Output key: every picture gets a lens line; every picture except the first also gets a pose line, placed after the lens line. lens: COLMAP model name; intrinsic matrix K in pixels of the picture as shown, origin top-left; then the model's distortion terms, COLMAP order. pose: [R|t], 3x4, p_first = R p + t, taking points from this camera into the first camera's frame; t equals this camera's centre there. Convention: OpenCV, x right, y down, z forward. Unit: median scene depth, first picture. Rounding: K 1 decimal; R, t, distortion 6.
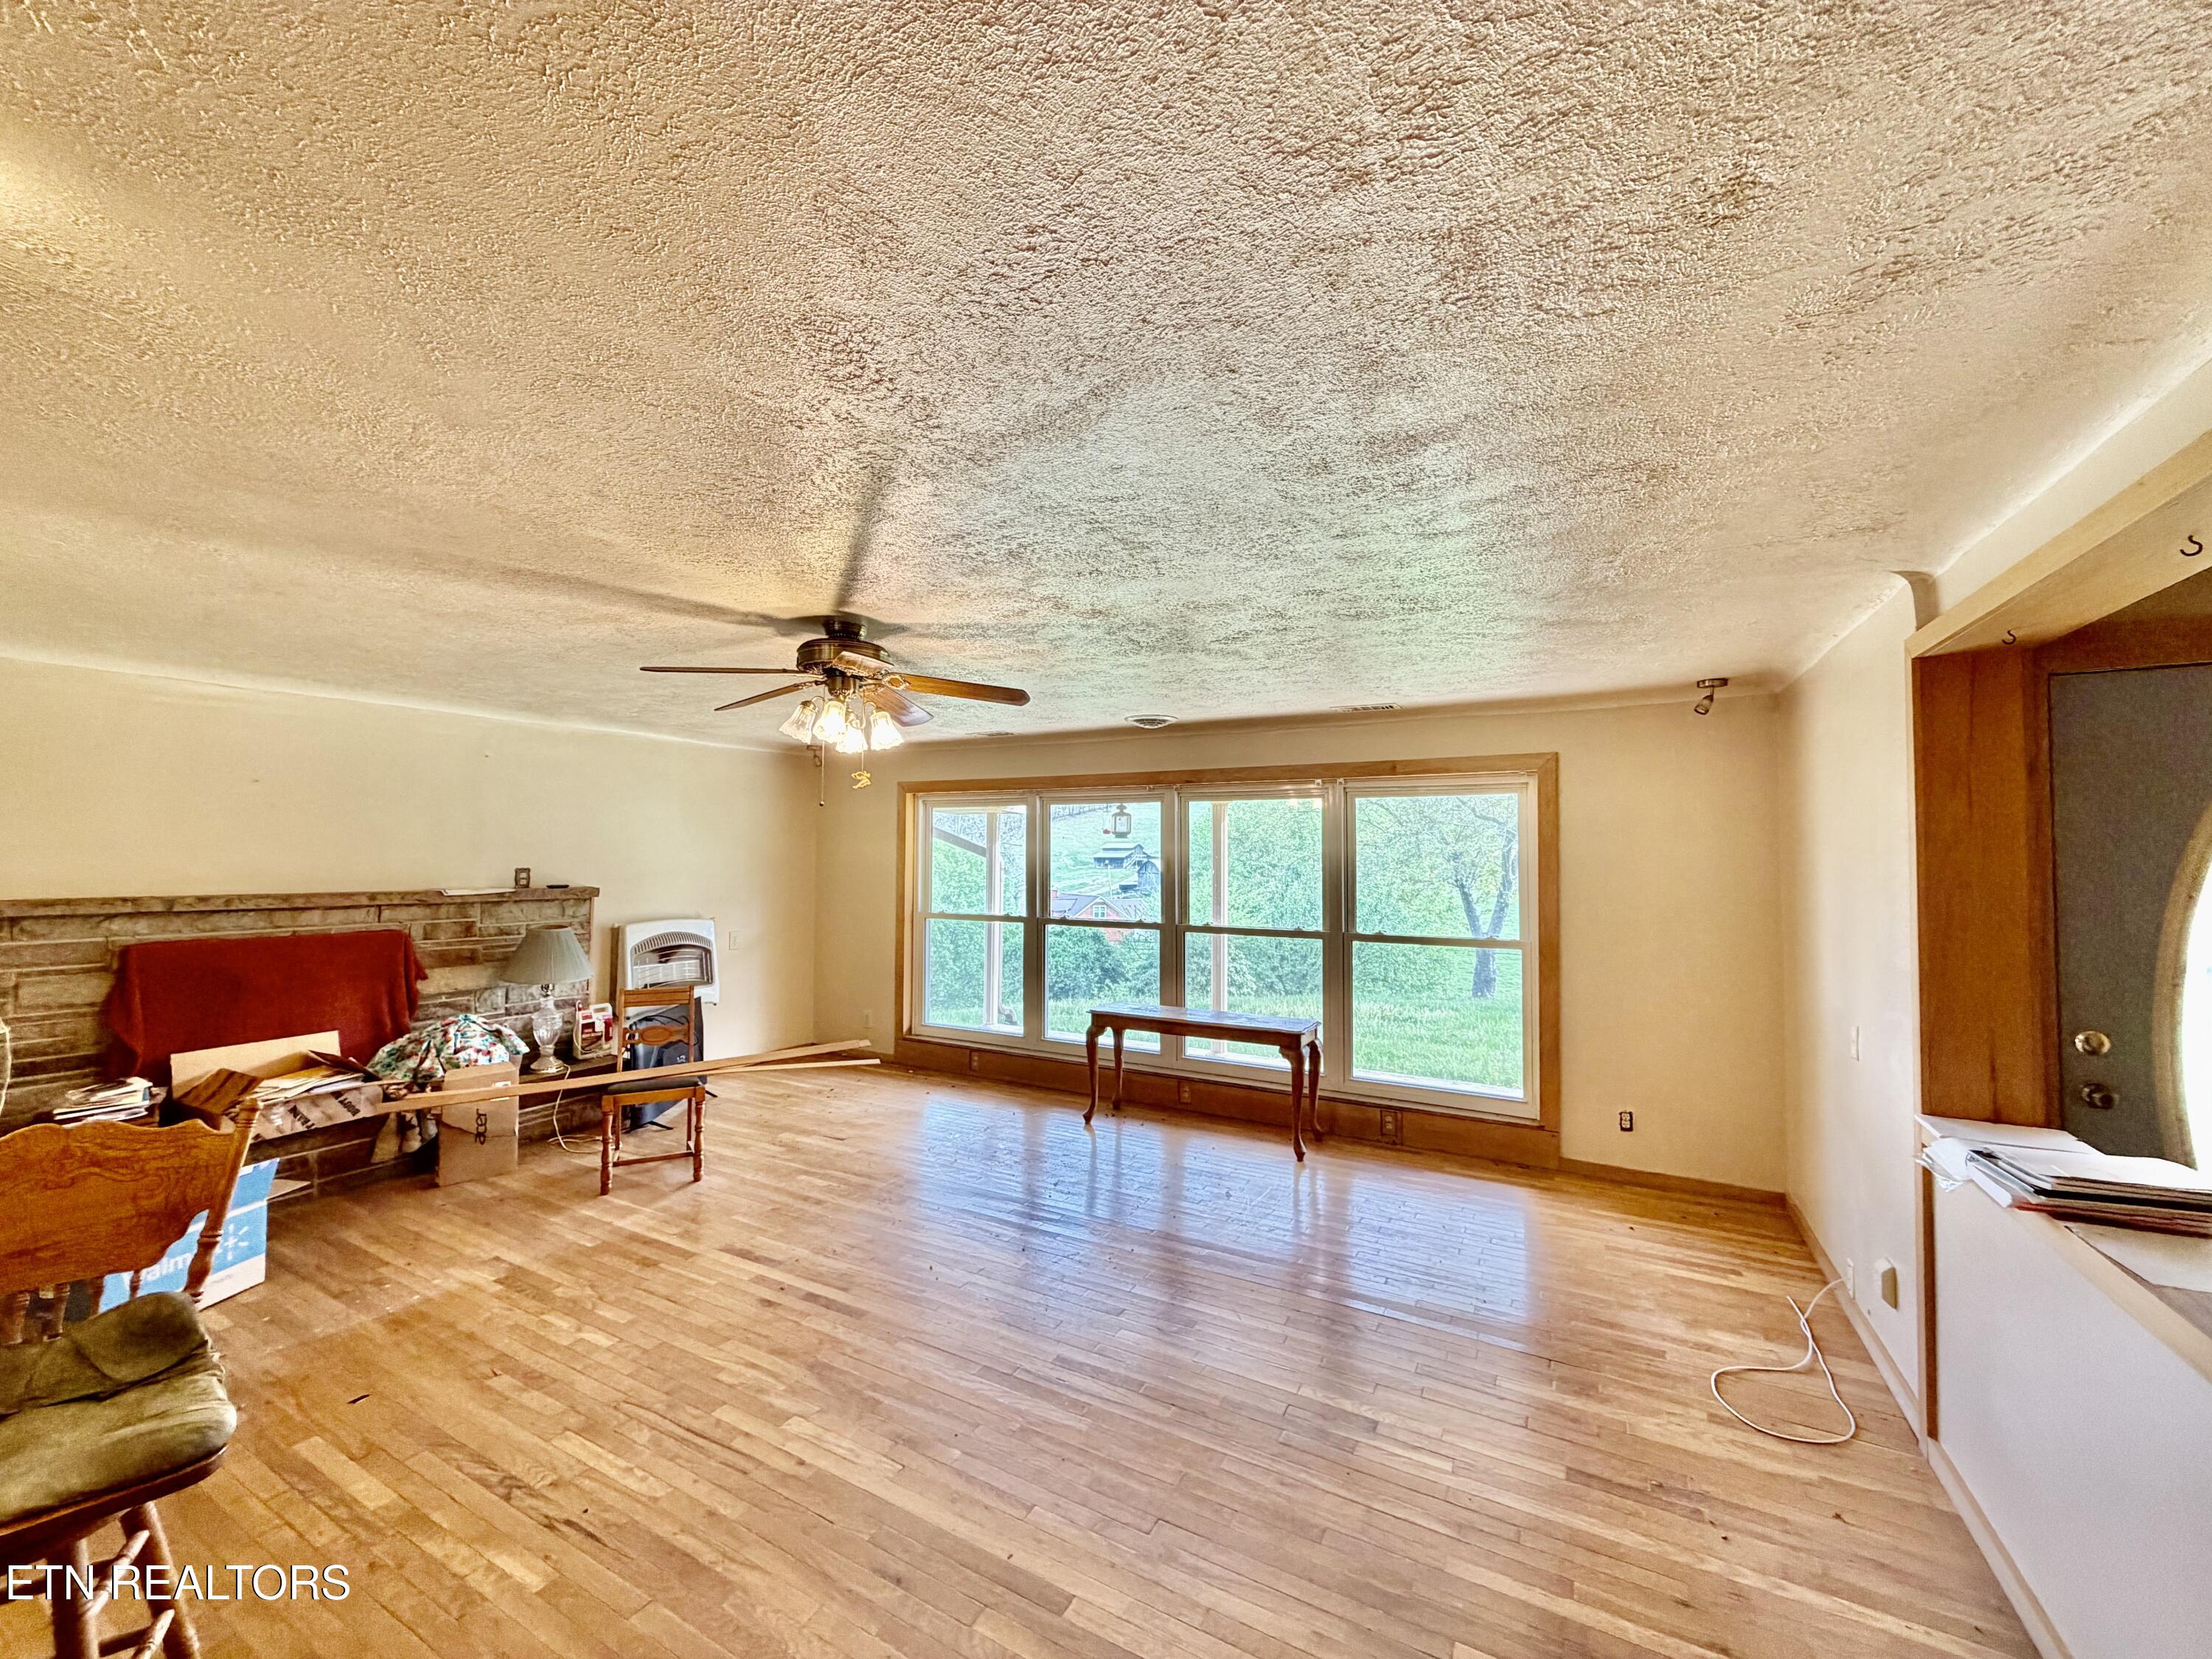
lens RADIAL K [[877.2, 0, 1101.9], [0, 877.2, 827.6], [0, 0, 1]] dist [0.000204, -0.000010]
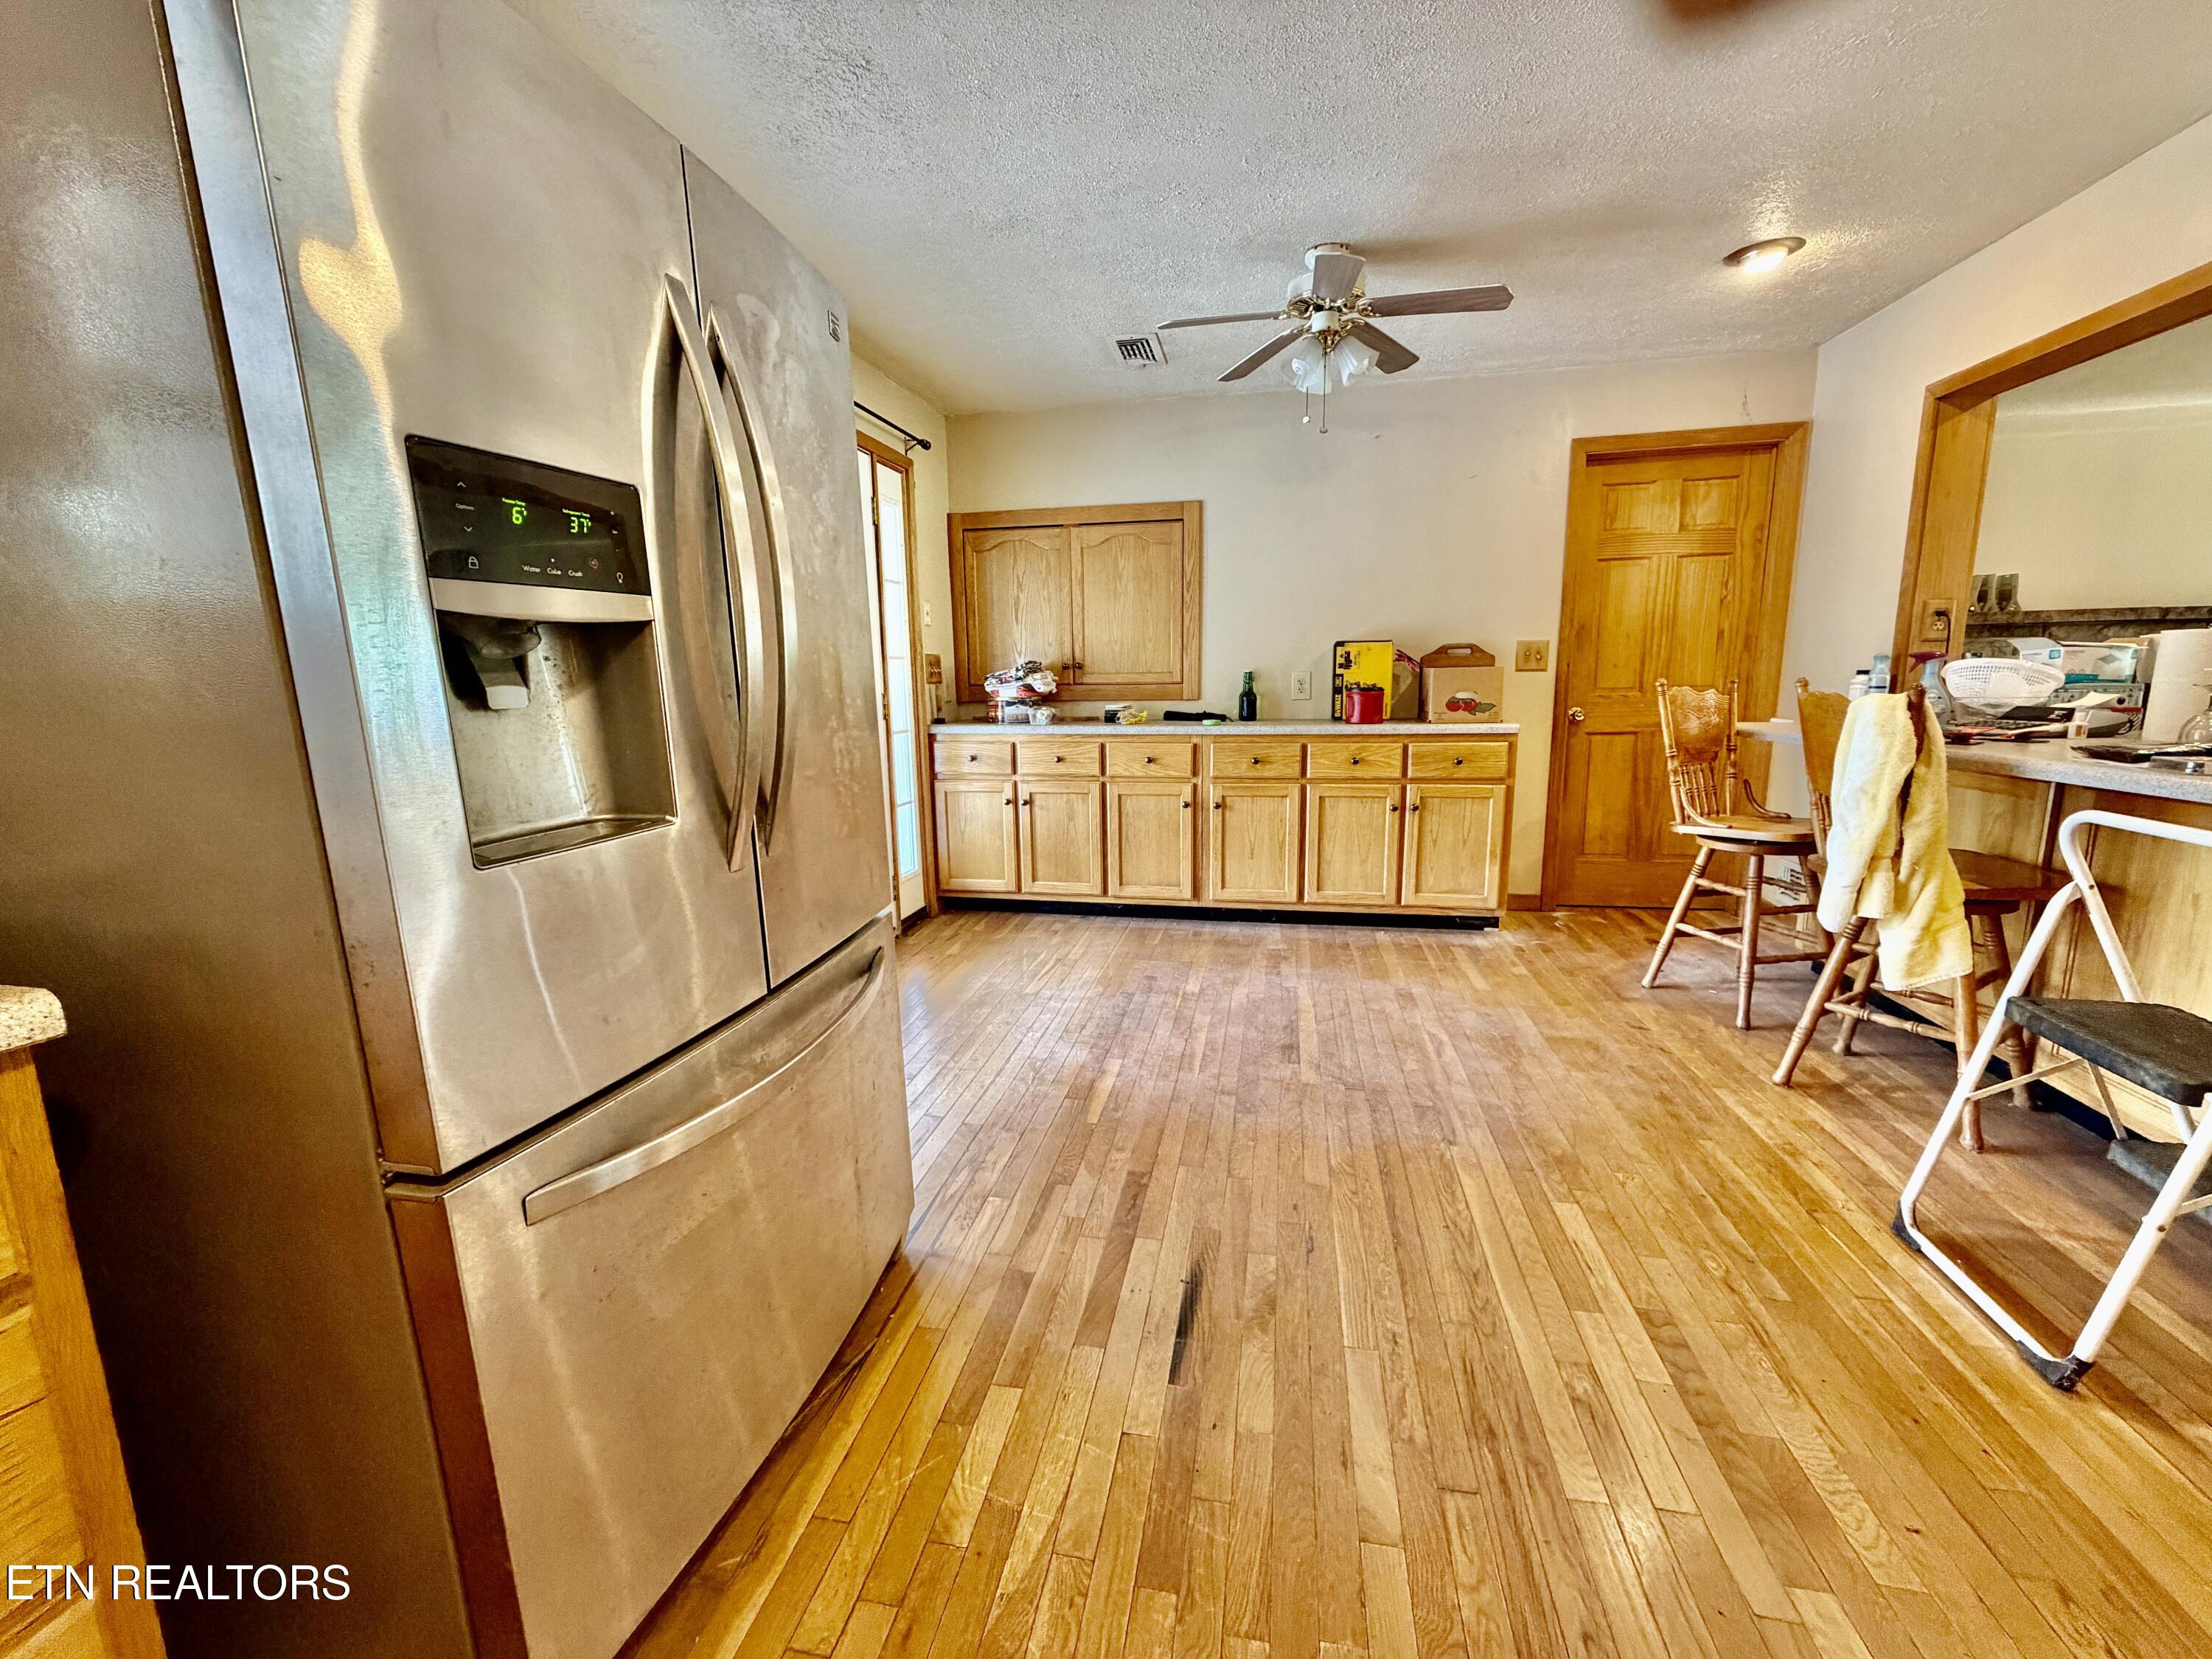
lens RADIAL K [[877.2, 0, 1101.9], [0, 877.2, 827.6], [0, 0, 1]] dist [0.000204, -0.000010]
pose [[0.302059, 0.163316, -0.939195, -0.458617], [0.052786, 0.980839, 0.187535, 0.093196], [0.951827, -0.106223, 0.287651, -0.864152]]
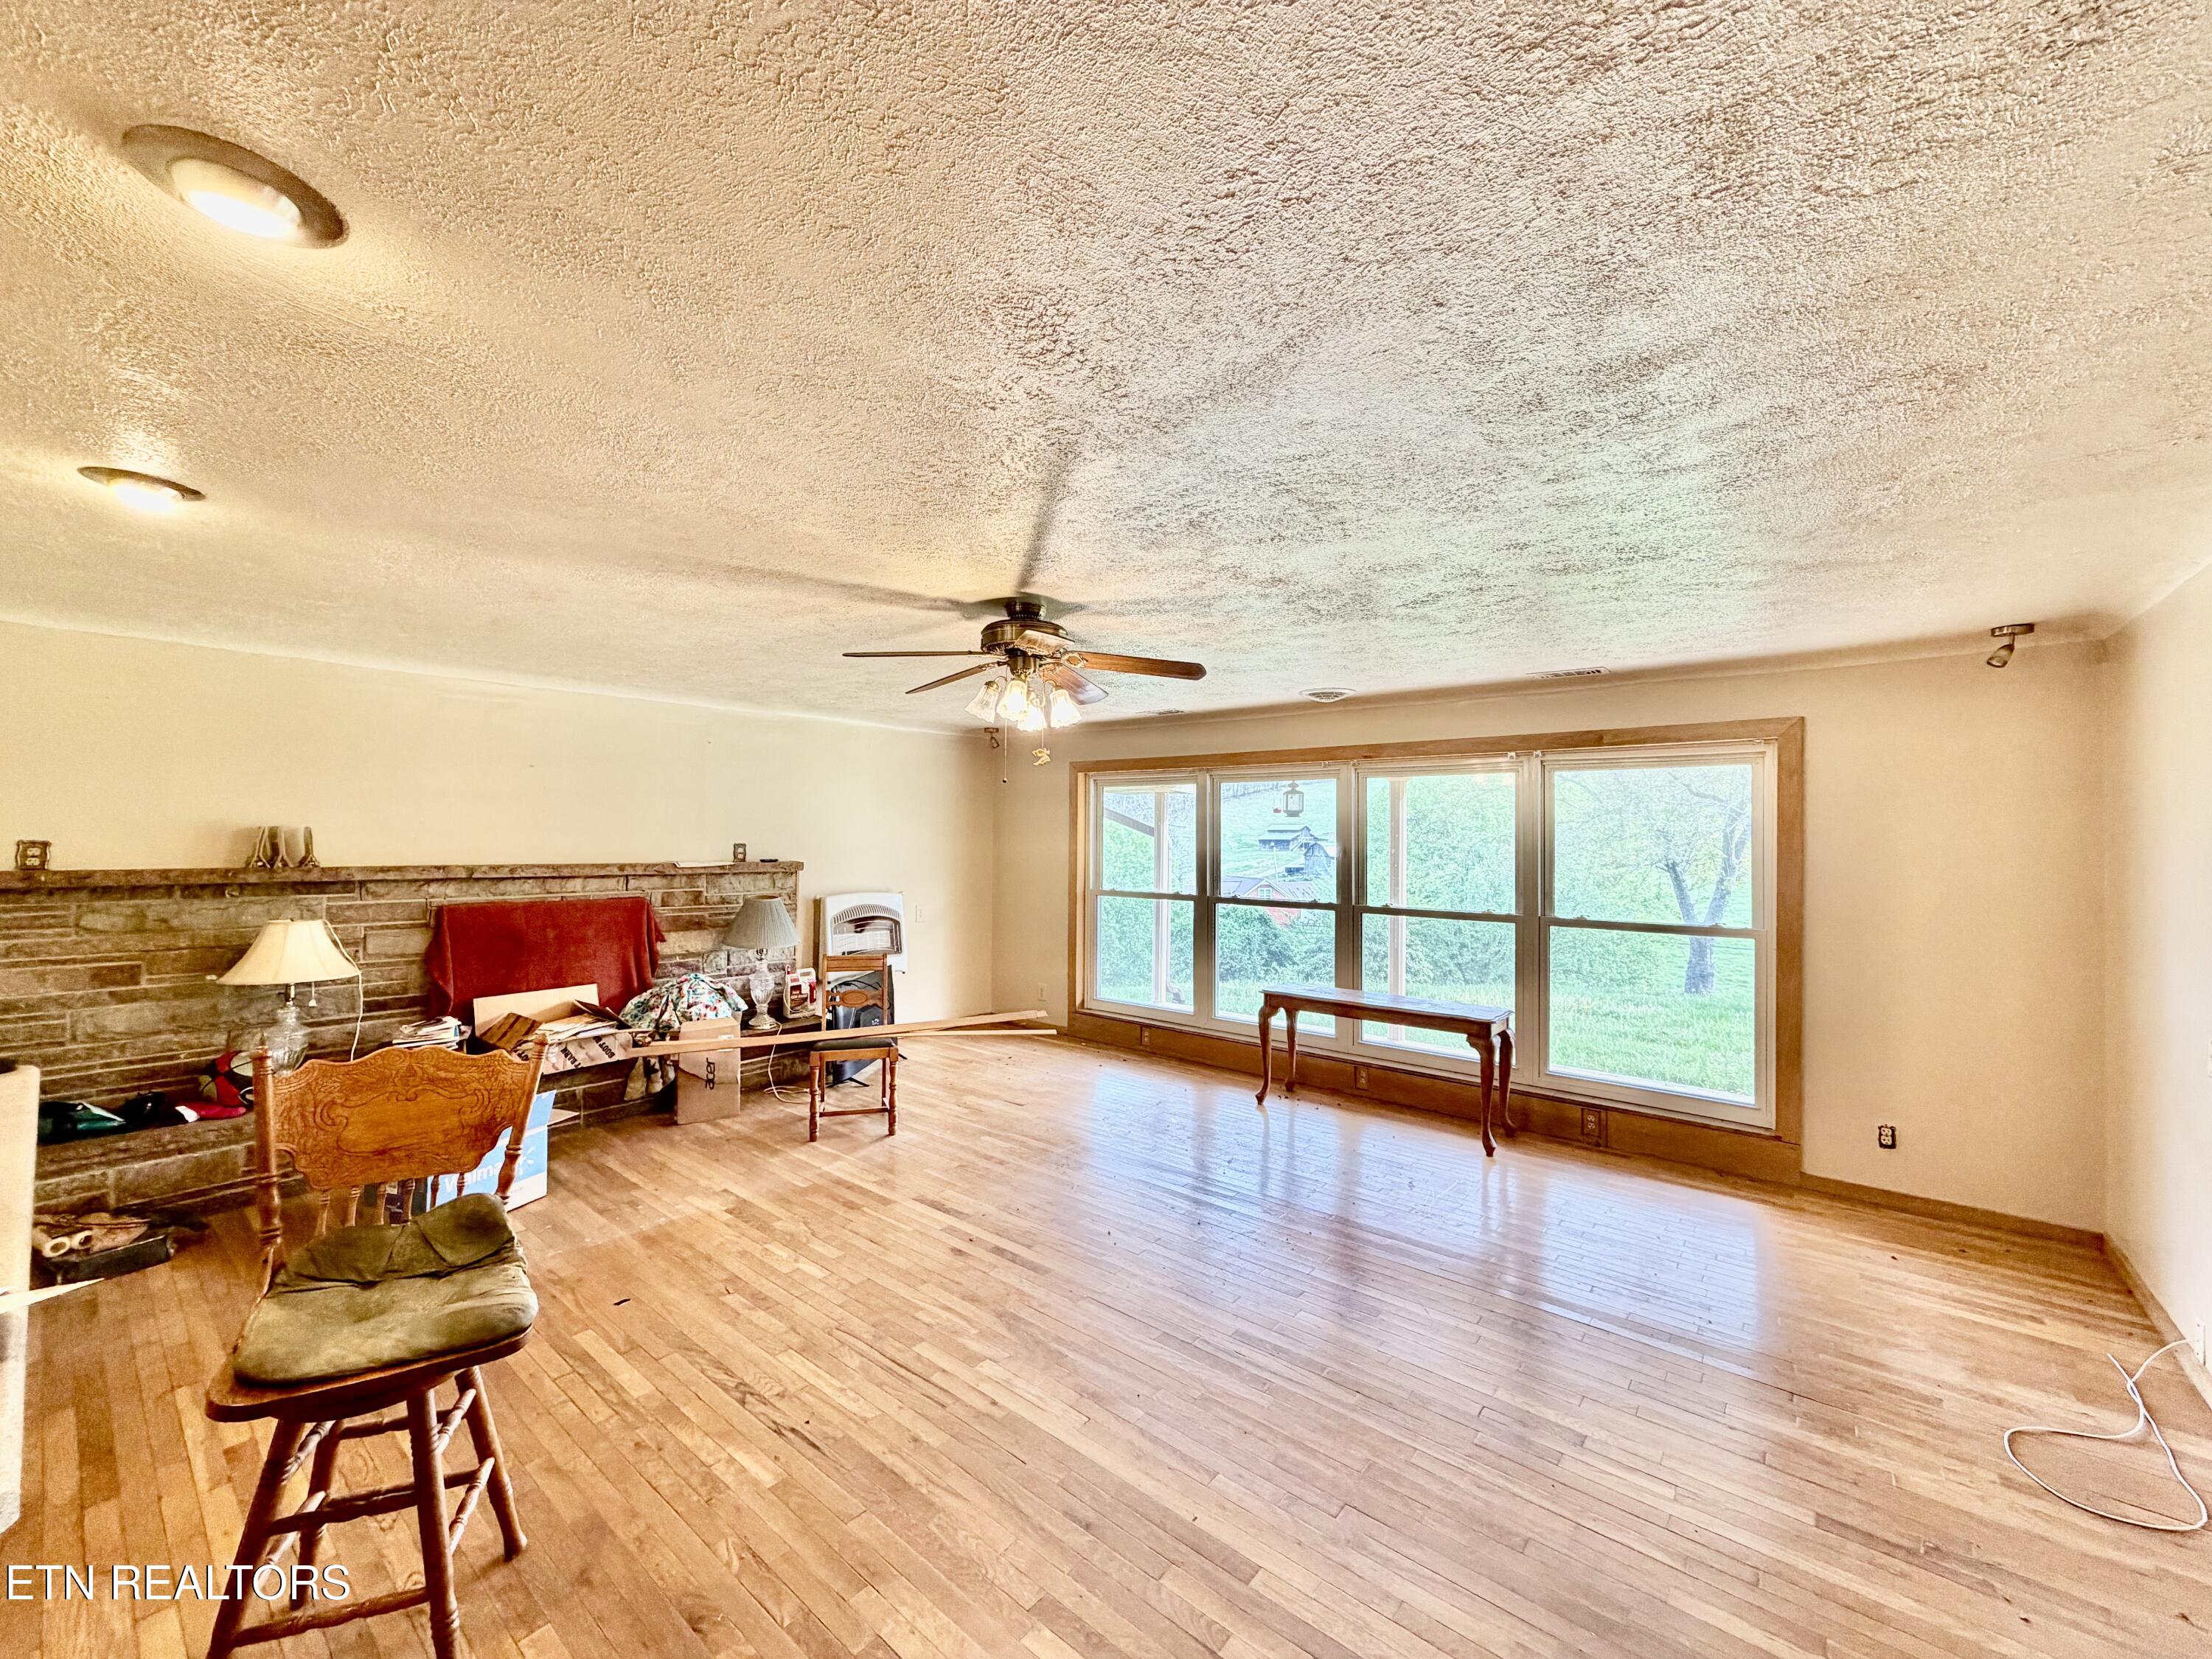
lens RADIAL K [[877.2, 0, 1101.9], [0, 877.2, 827.6], [0, 0, 1]] dist [0.000204, -0.000010]
pose [[0.982777, 0.000817, -0.184795, -0.015848], [0.003057, 0.999781, 0.020680, 0.008054], [0.184771, -0.020888, 0.982560, 0.001410]]
